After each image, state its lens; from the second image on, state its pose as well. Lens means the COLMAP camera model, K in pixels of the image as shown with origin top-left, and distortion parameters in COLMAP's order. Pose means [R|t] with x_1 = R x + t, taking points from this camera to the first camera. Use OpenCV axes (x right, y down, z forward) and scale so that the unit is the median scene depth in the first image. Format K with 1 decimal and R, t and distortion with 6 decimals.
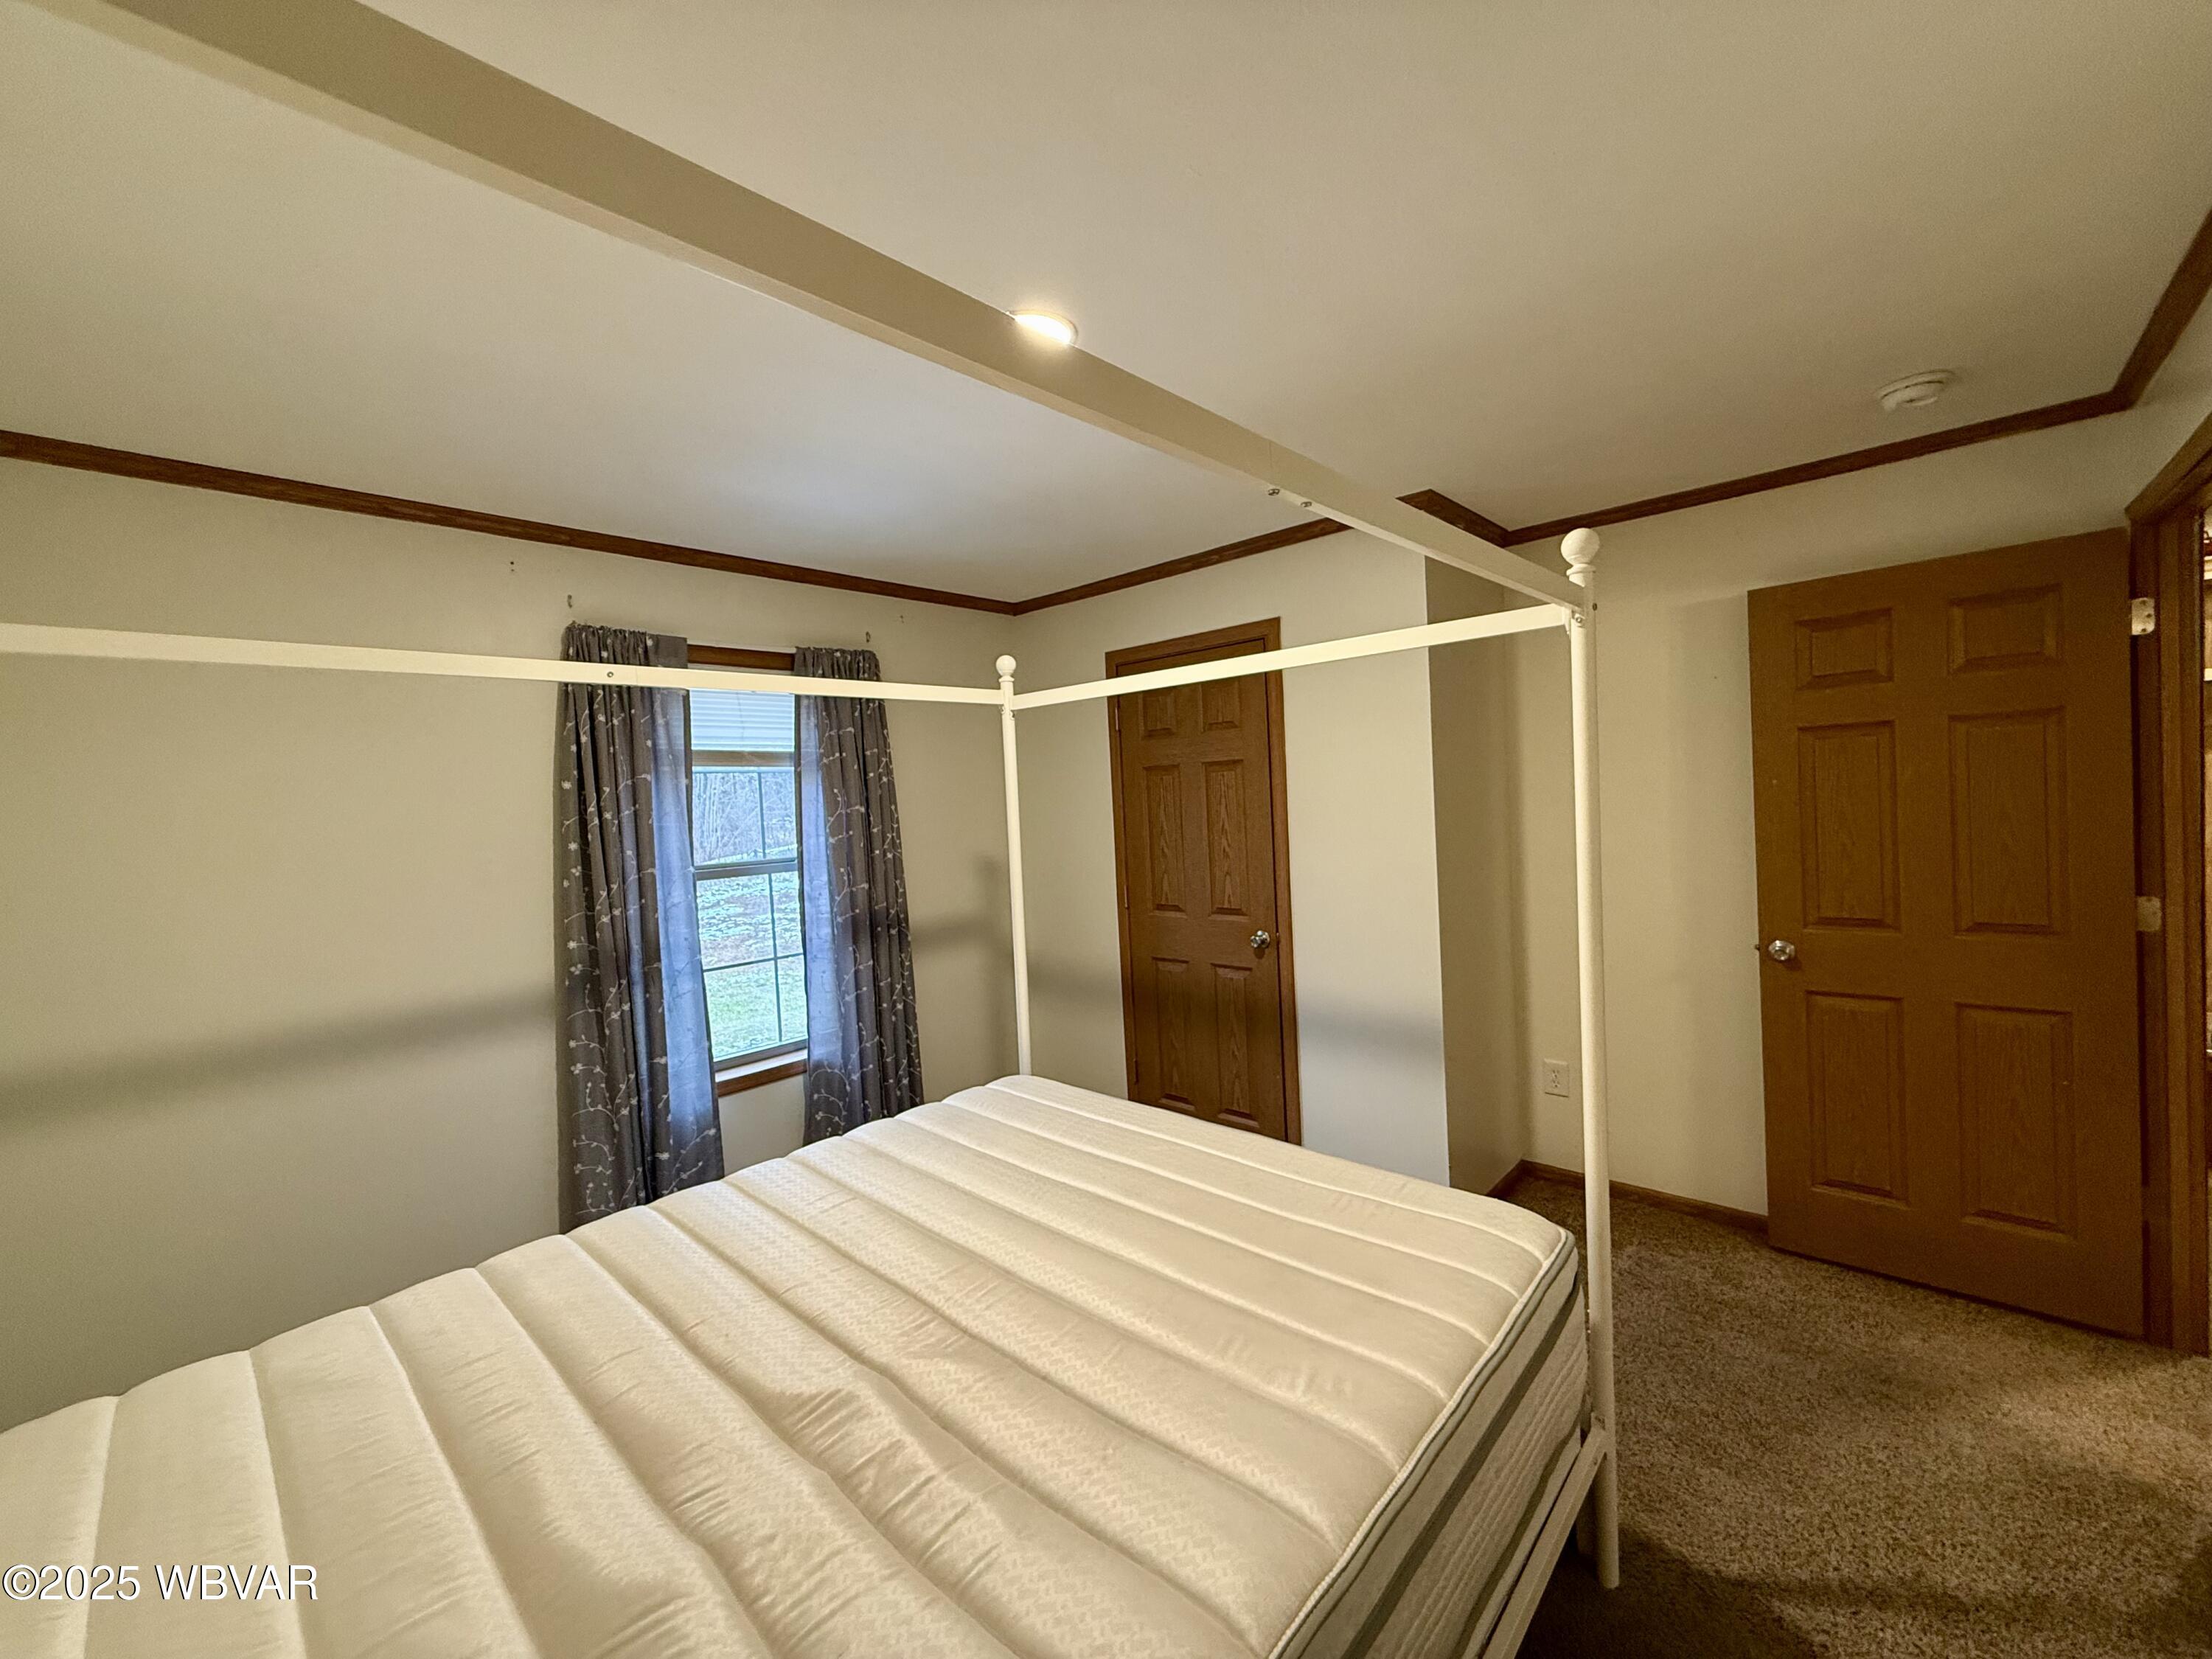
lens RADIAL K [[877.1, 0, 1102.3], [0, 877.1, 827.4], [0, 0, 1]] dist [0.001590, -0.000308]
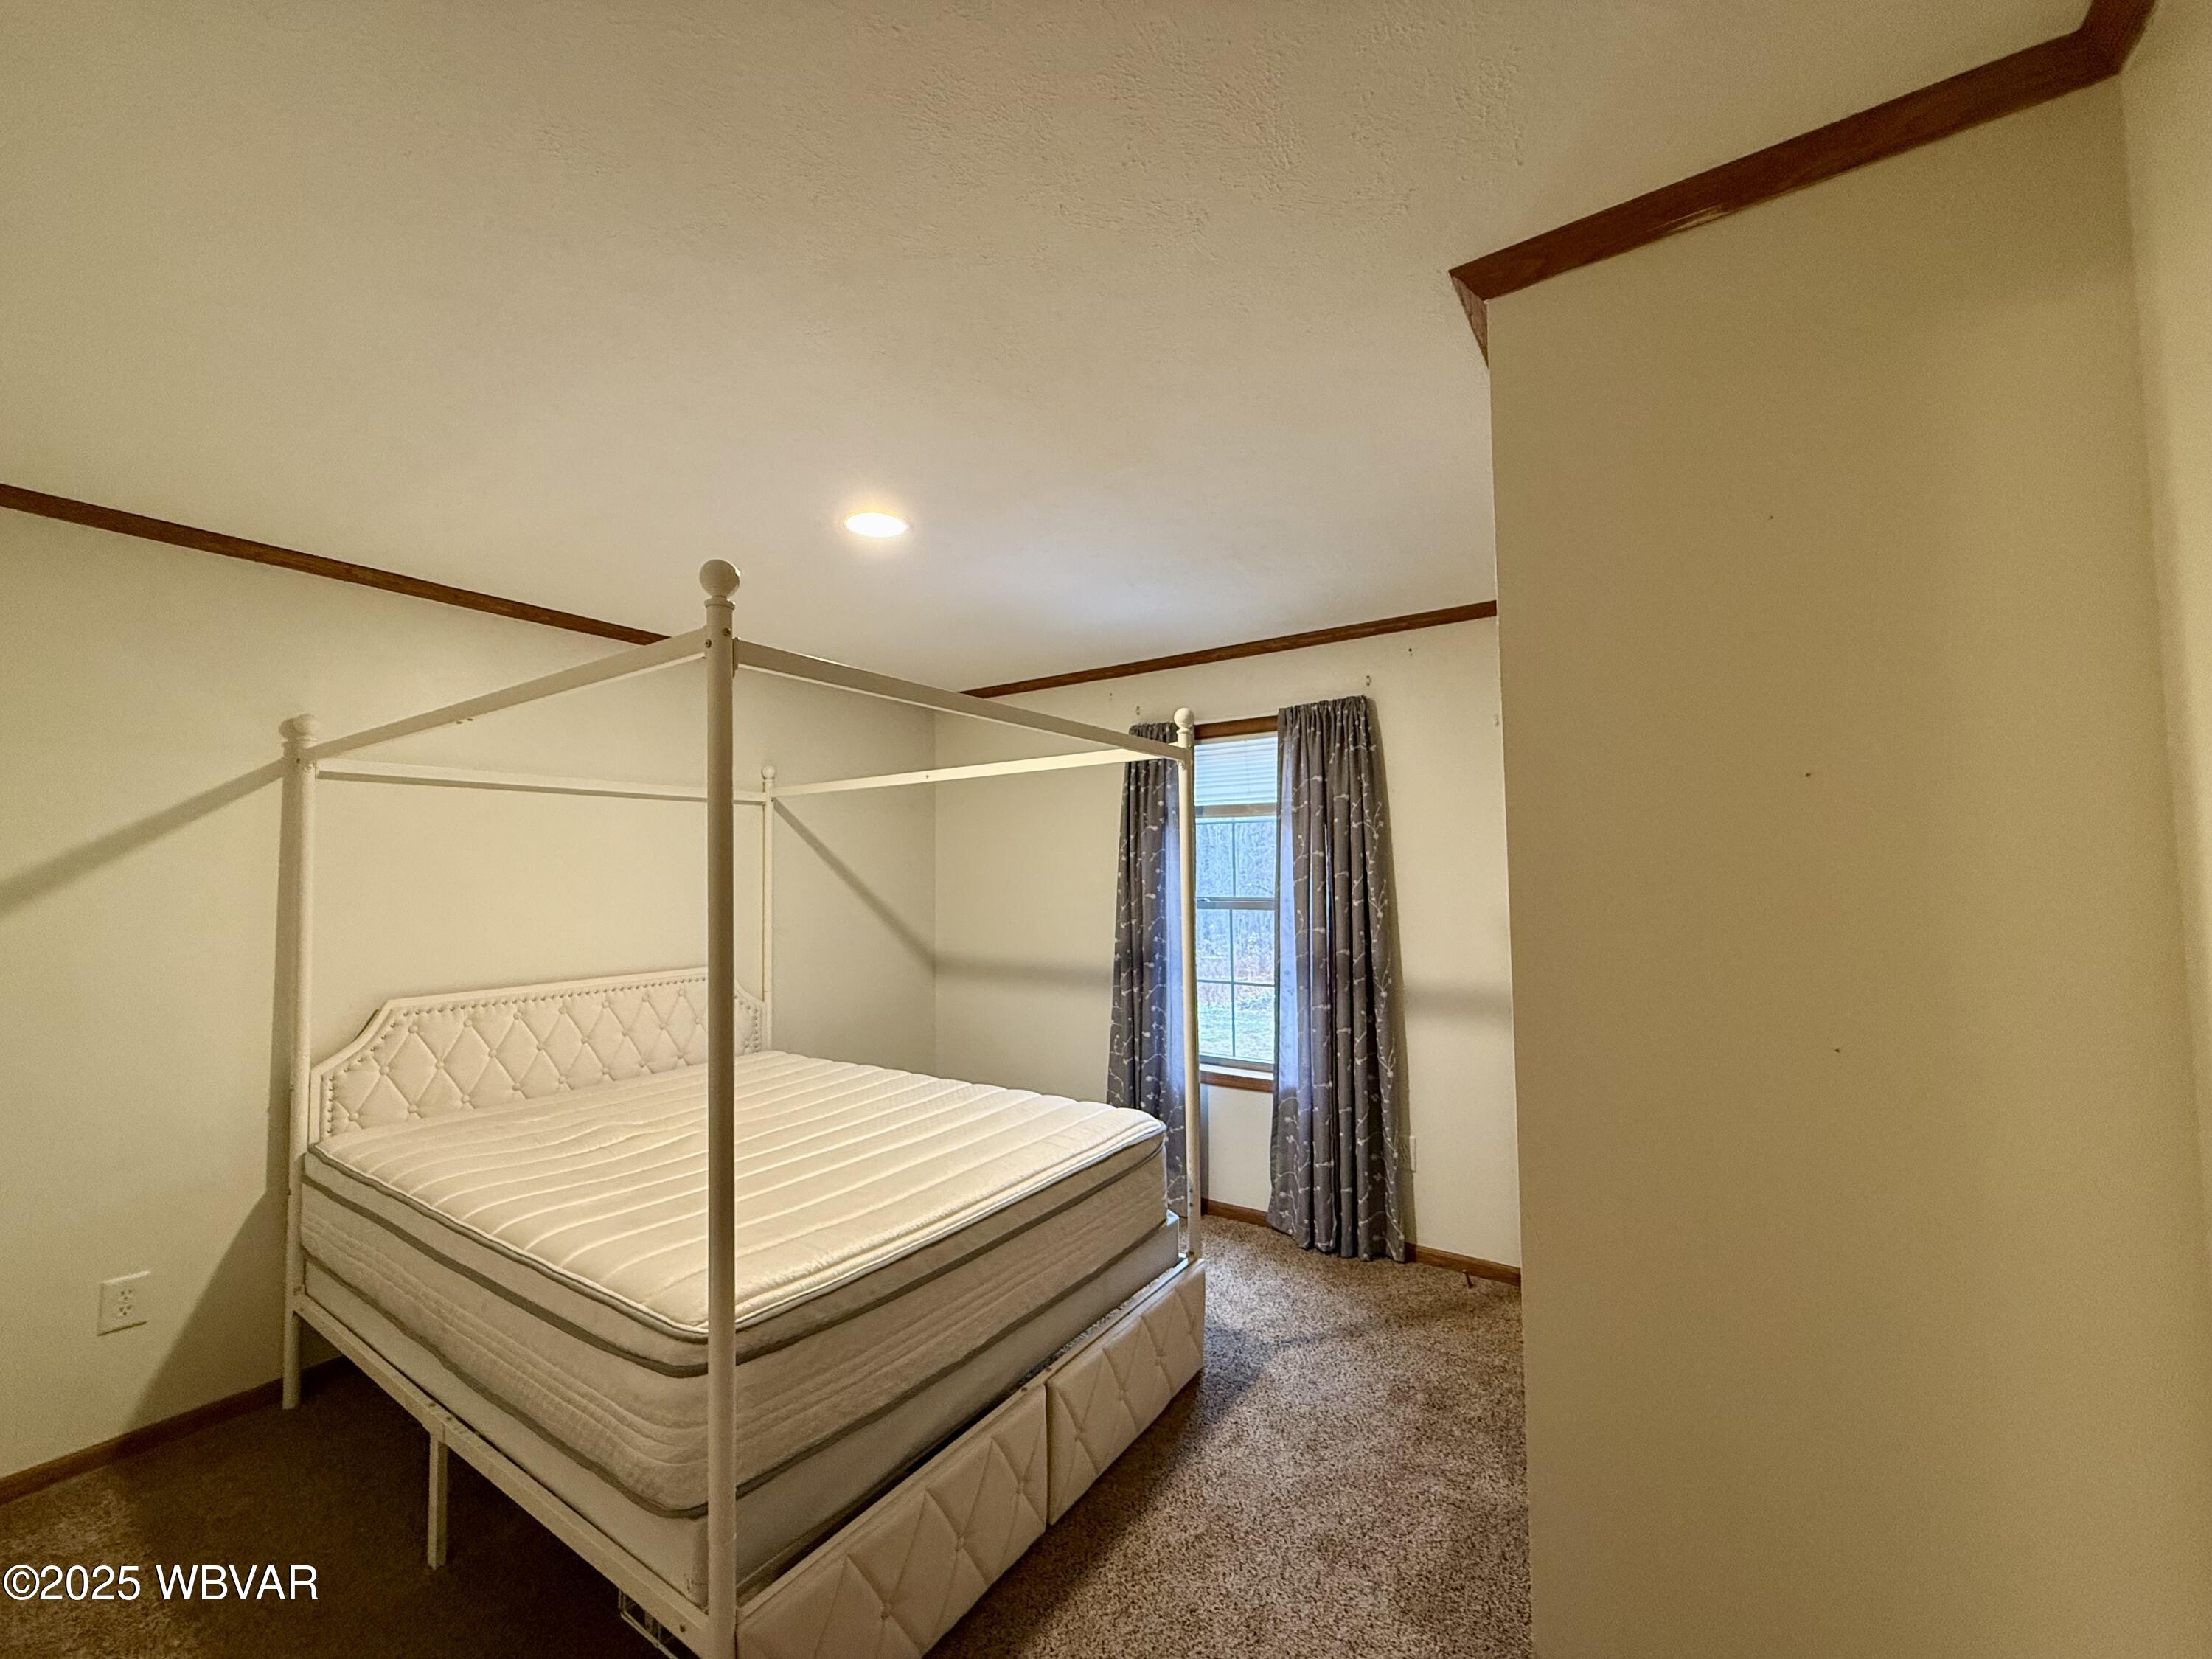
lens RADIAL K [[877.1, 0, 1102.3], [0, 877.1, 827.4], [0, 0, 1]] dist [0.001590, -0.000308]
pose [[0.151246, -0.003509, -0.988490, 0.730105], [-0.031587, 0.999466, -0.008381, -0.038952], [0.987991, 0.032492, 0.151055, 0.624861]]
